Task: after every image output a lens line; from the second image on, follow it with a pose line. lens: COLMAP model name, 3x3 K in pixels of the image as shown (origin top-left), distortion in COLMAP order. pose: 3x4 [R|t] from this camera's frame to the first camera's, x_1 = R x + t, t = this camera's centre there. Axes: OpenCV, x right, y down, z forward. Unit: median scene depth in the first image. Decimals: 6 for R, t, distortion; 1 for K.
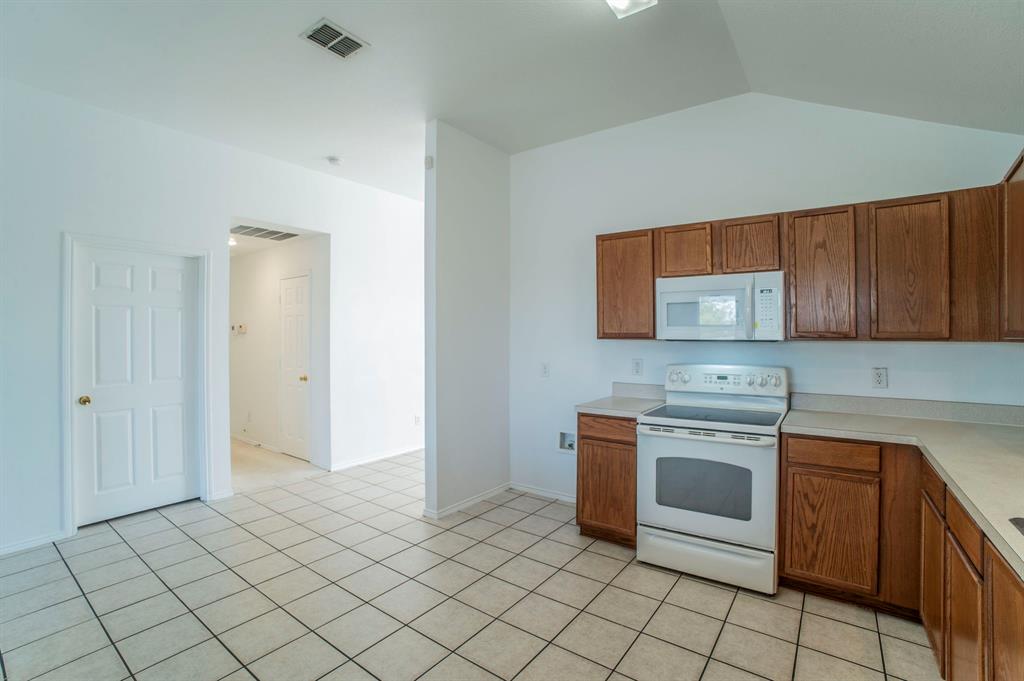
lens RADIAL K [[465.5, 0, 496.2], [0, 465.5, 330.4], [0, 0, 1]] dist [-0.037312, 0.029253]
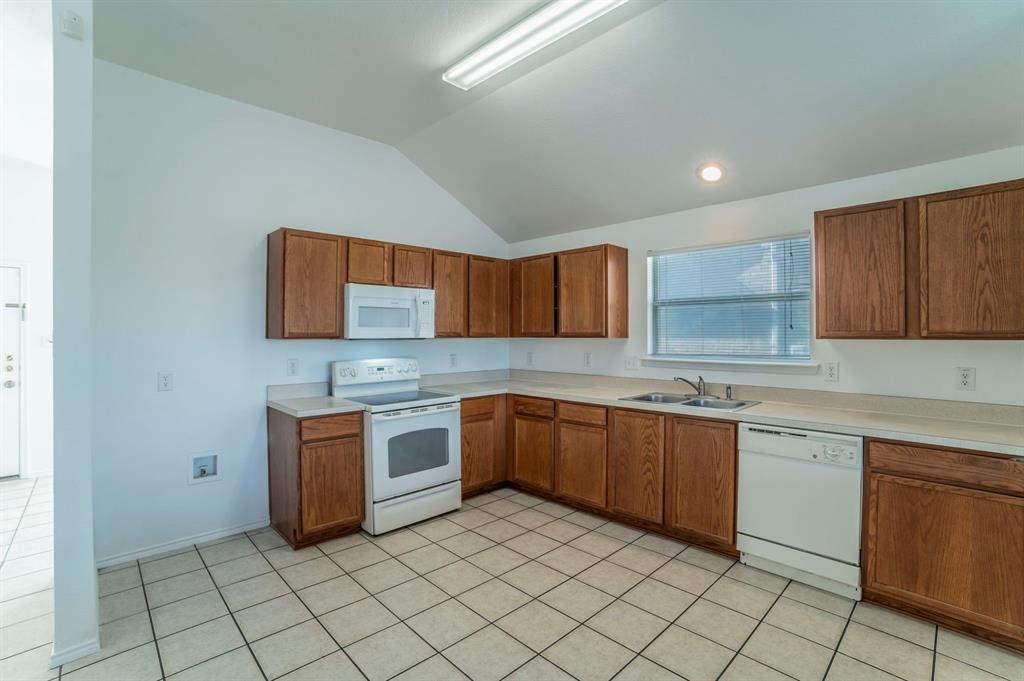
lens RADIAL K [[465.5, 0, 496.2], [0, 465.5, 330.4], [0, 0, 1]] dist [-0.037312, 0.029253]
pose [[0.237739, 0.008502, 0.971292, -0.667230], [-0.002296, 0.999964, -0.008191, 0.008661], [-0.971326, -0.000283, 0.237750, 0.419139]]
